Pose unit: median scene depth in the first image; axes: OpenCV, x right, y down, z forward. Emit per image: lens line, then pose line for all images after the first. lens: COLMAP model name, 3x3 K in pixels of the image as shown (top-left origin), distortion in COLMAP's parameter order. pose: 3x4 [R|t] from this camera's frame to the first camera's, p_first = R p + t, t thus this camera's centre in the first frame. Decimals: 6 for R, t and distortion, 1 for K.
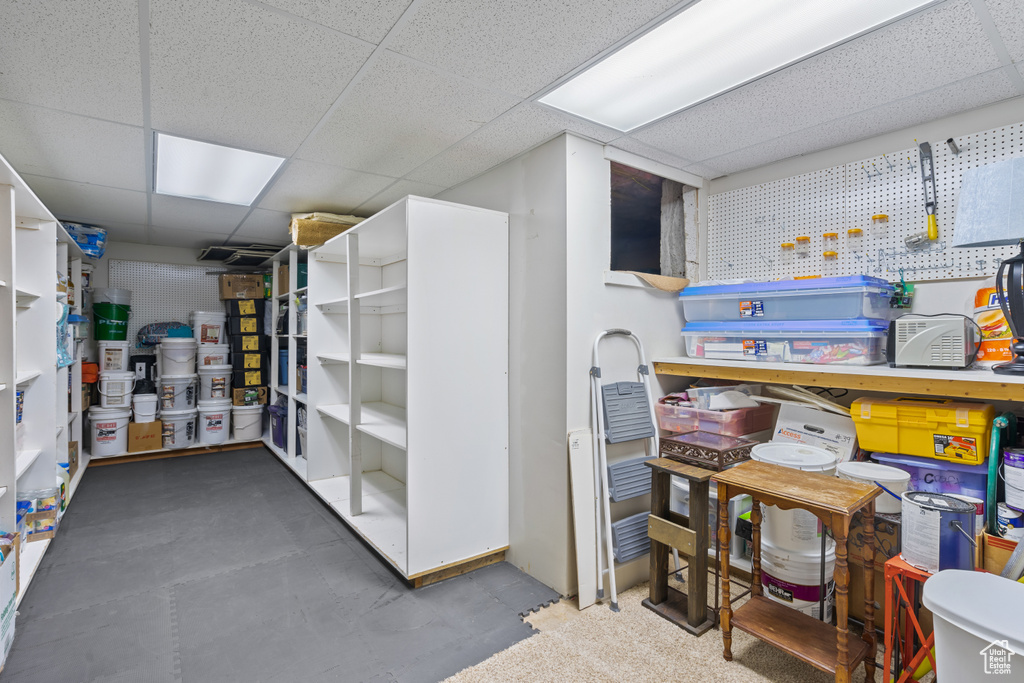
lens RADIAL K [[469.6, 0, 513.3], [0, 469.6, 338.4], [0, 0, 1]] dist [0.002329, 0.003890]
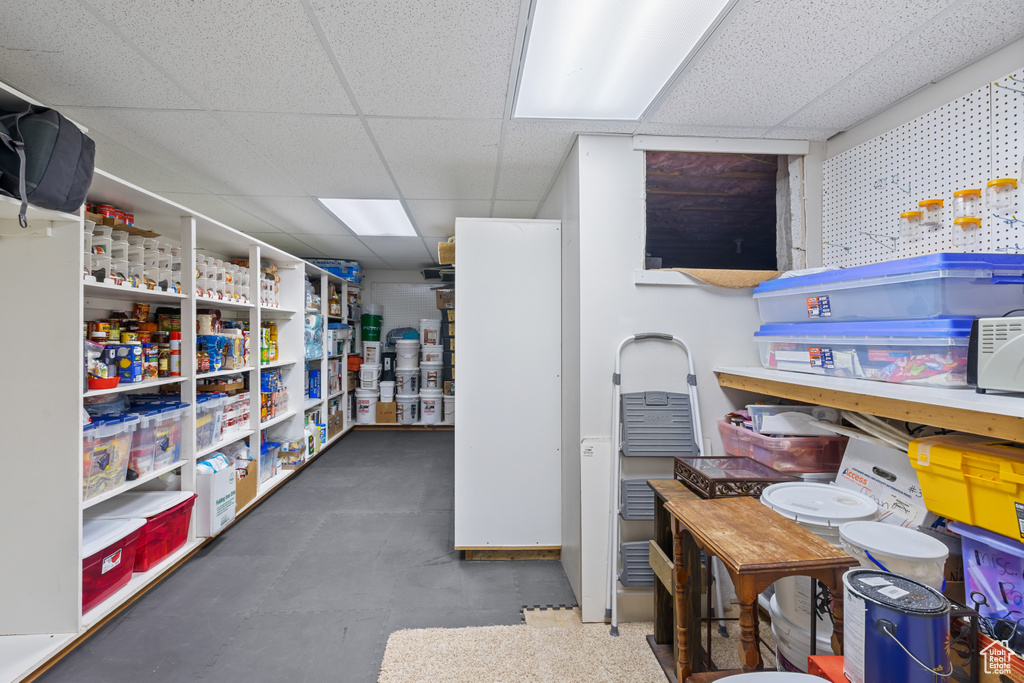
lens RADIAL K [[469.6, 0, 509.3], [0, 469.6, 338.9], [0, 0, 1]] dist [0.002329, 0.003890]
pose [[0.847214, 0.006559, -0.531212, 0.461004], [-0.010469, 0.999936, -0.004350, -0.001916], [0.531149, 0.009247, 0.847228, 0.080524]]
